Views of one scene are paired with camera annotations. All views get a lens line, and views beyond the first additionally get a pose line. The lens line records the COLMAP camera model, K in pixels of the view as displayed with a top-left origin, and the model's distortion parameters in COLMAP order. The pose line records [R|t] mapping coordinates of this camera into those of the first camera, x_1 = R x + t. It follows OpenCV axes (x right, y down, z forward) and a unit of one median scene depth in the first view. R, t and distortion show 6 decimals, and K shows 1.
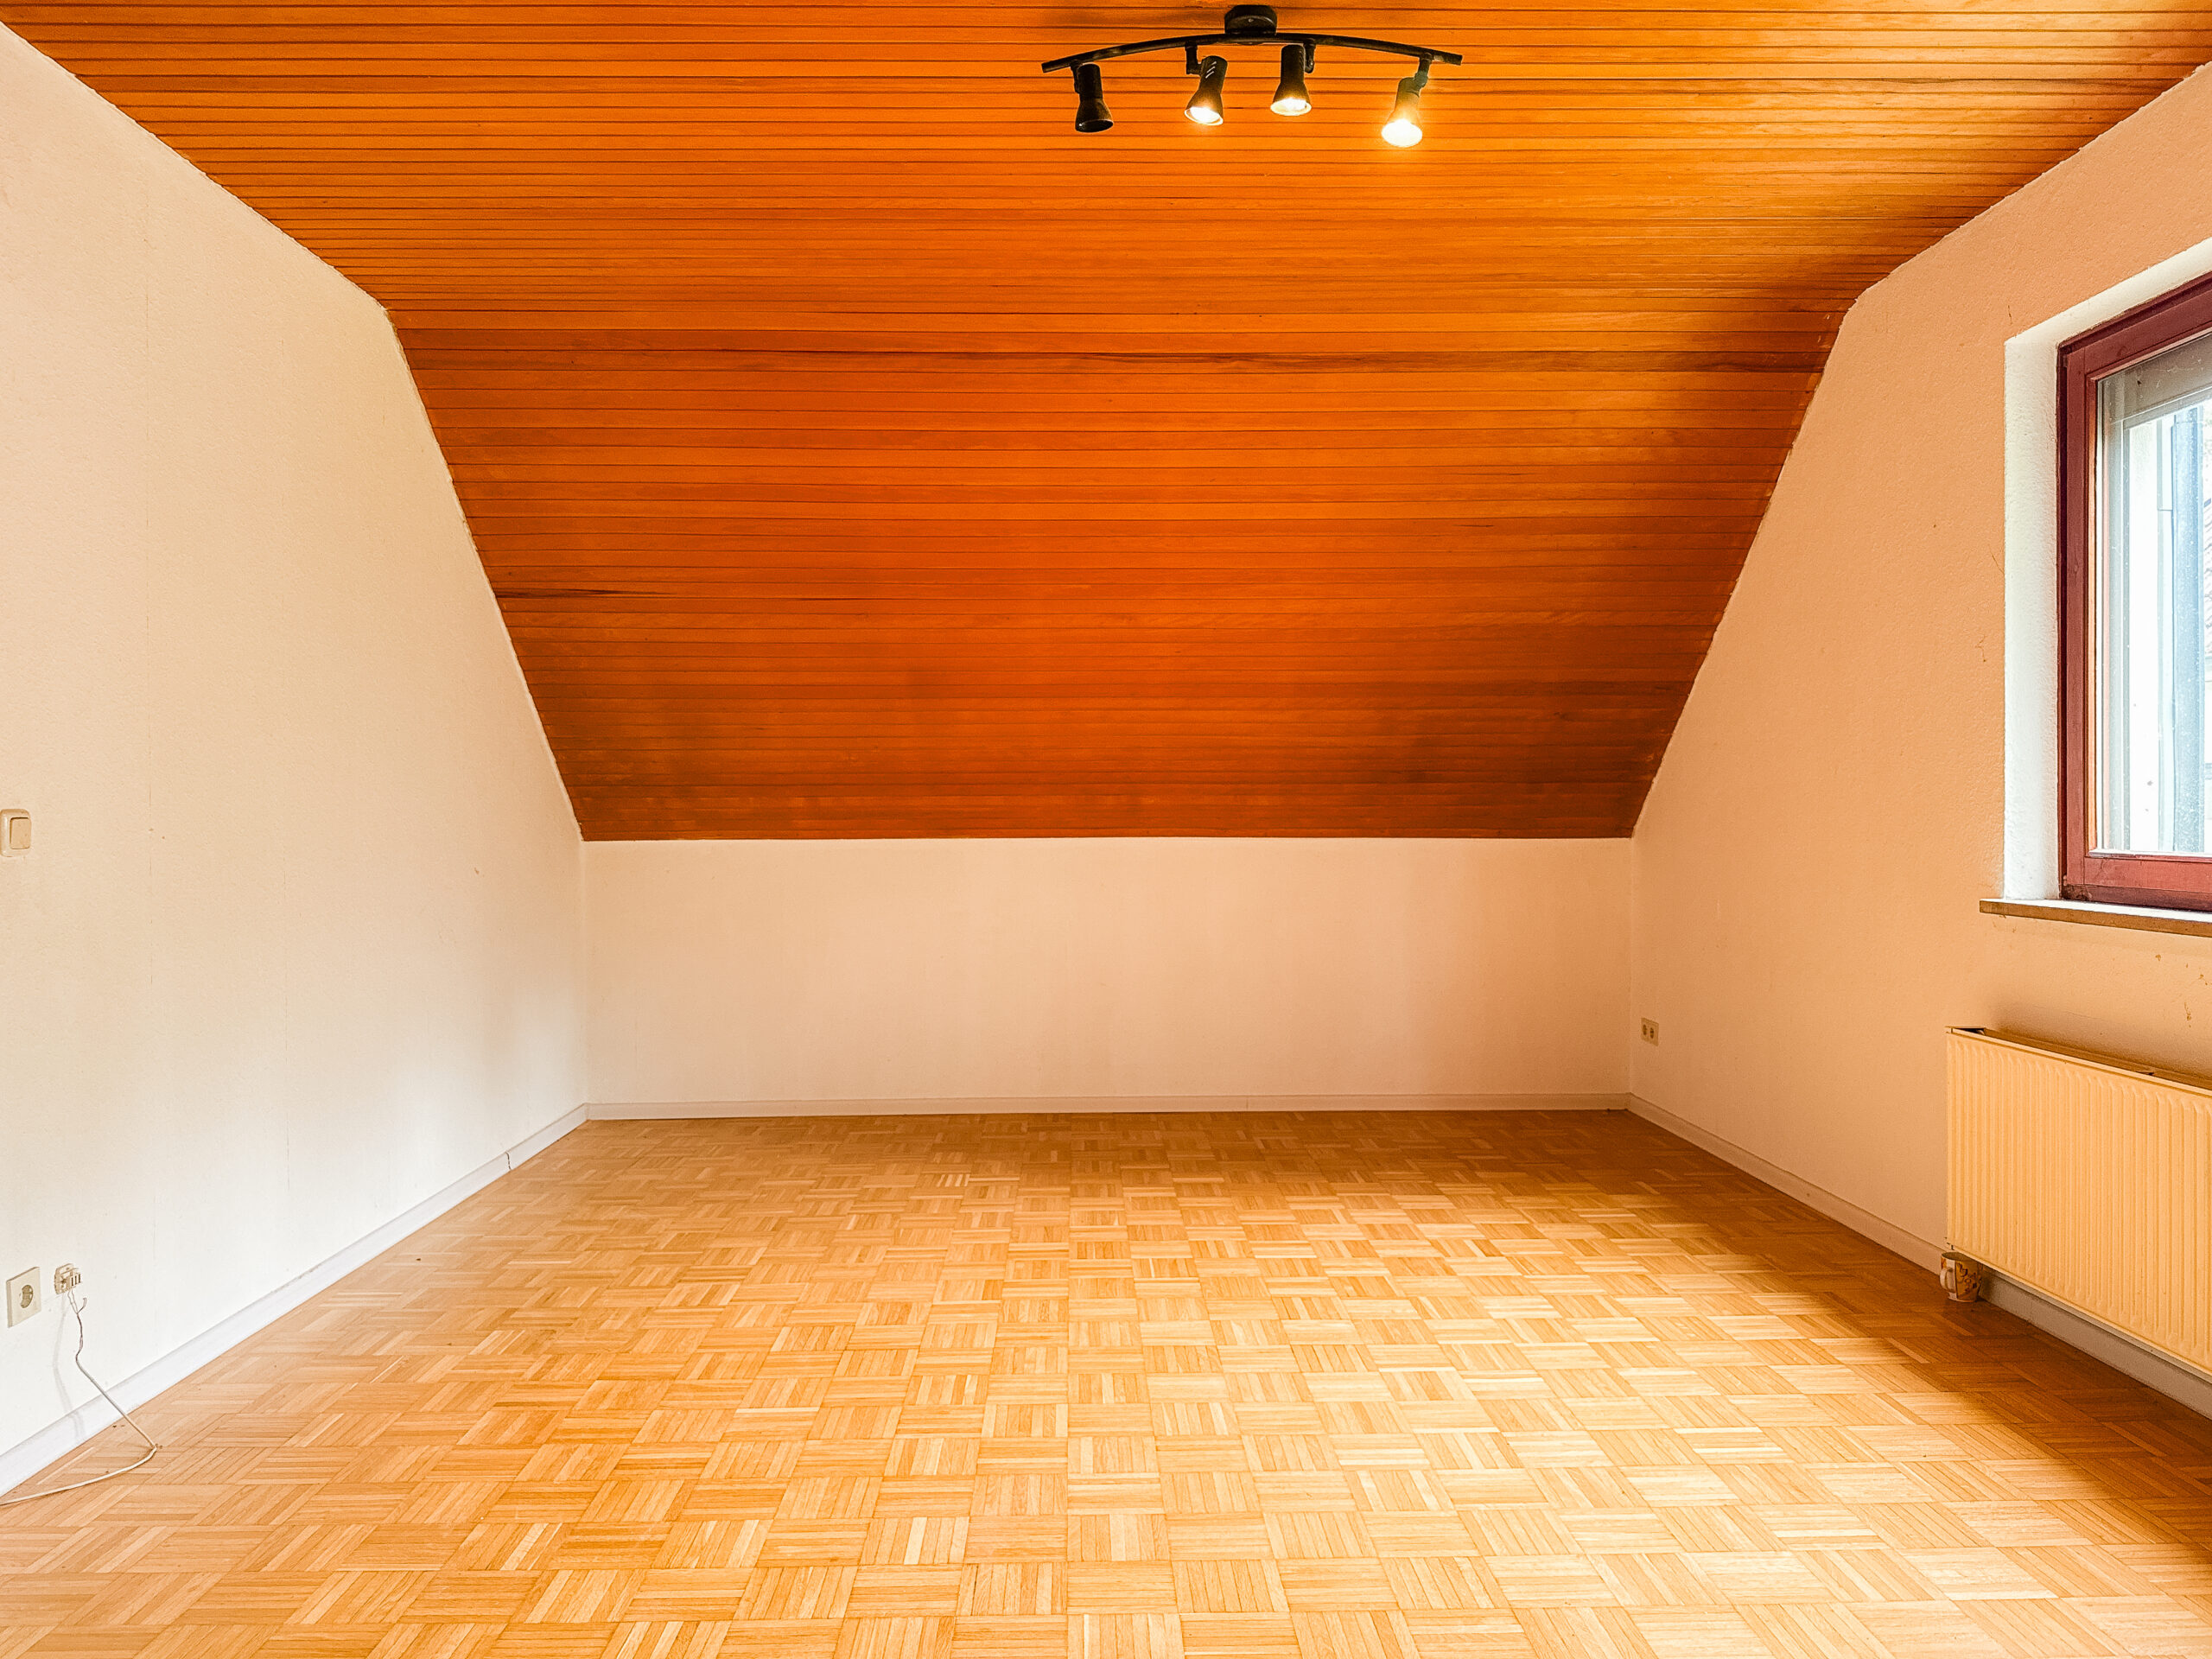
lens RADIAL K [[1575.4, 0, 1107.6], [0, 1575.4, 814.8], [0, 0, 1]] dist [0.001626, 0.001266]
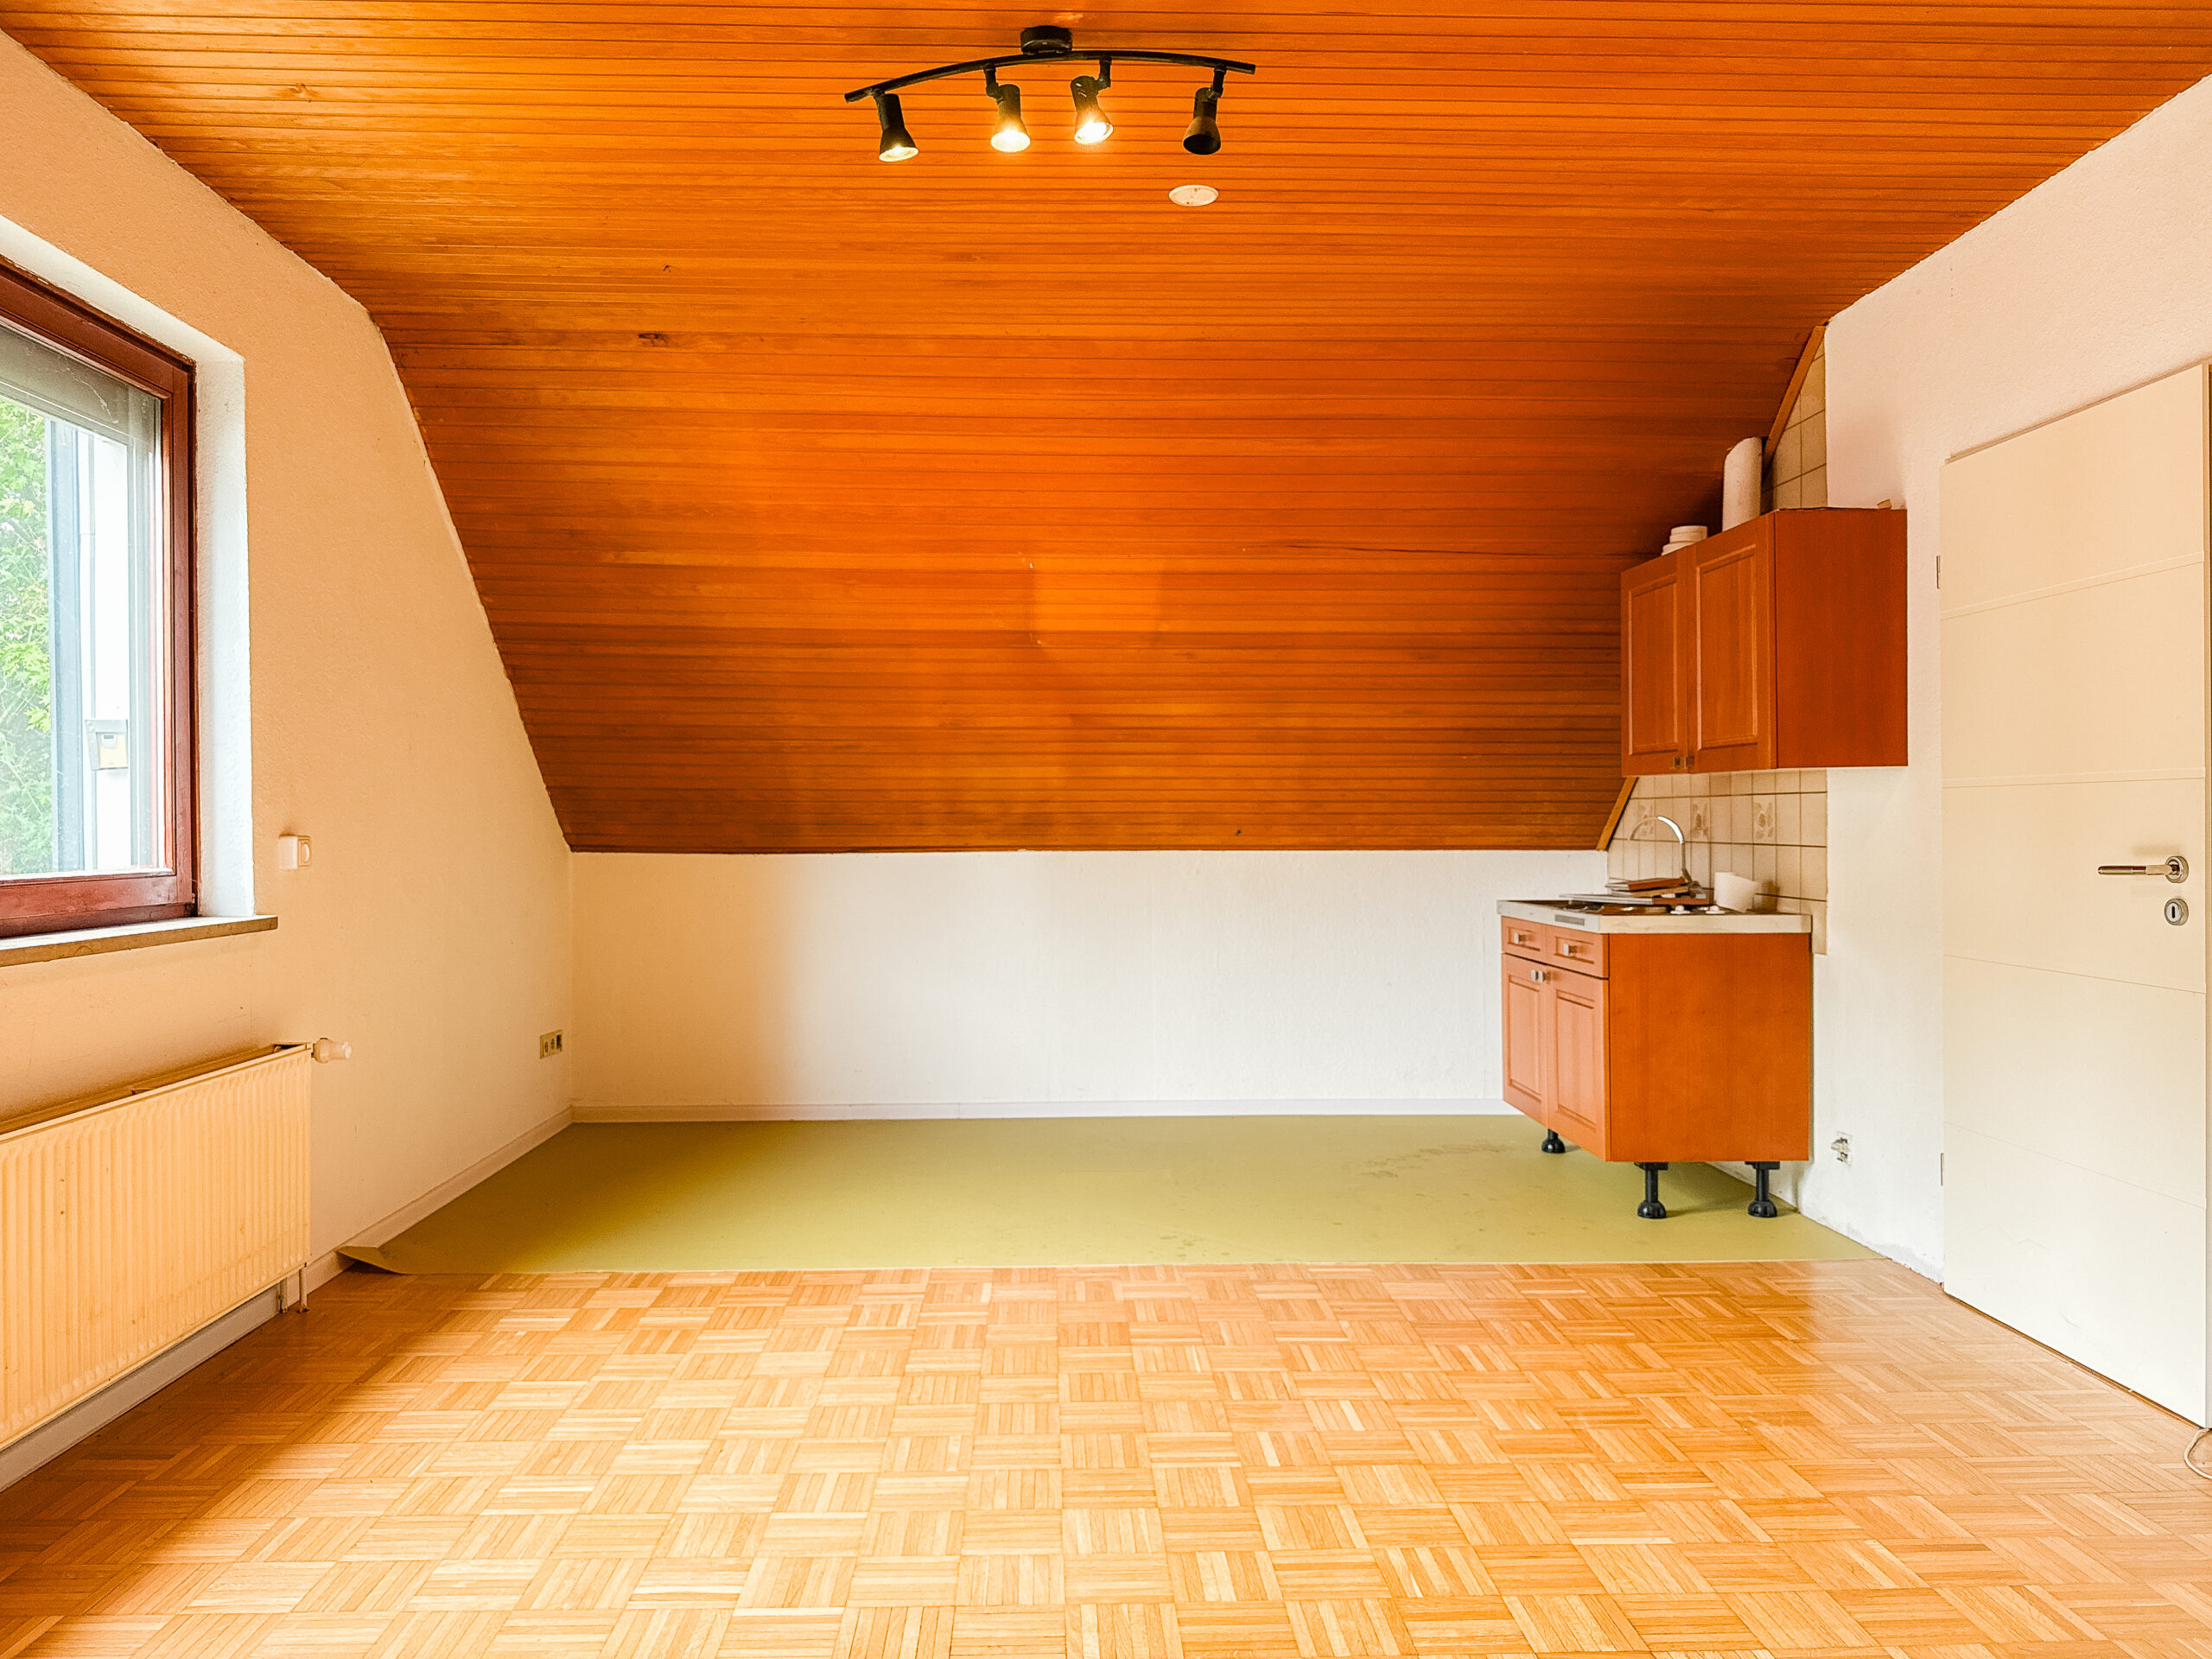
lens RADIAL K [[1575.4, 0, 1103.8], [0, 1575.4, 825.5], [0, 0, 1]] dist [0.001626, 0.001266]
pose [[-0.999839, 0.012185, -0.013181, 0.071576], [0.012175, 0.999926, 0.000866, 0.003338], [0.013190, 0.000706, -0.999913, 2.009767]]
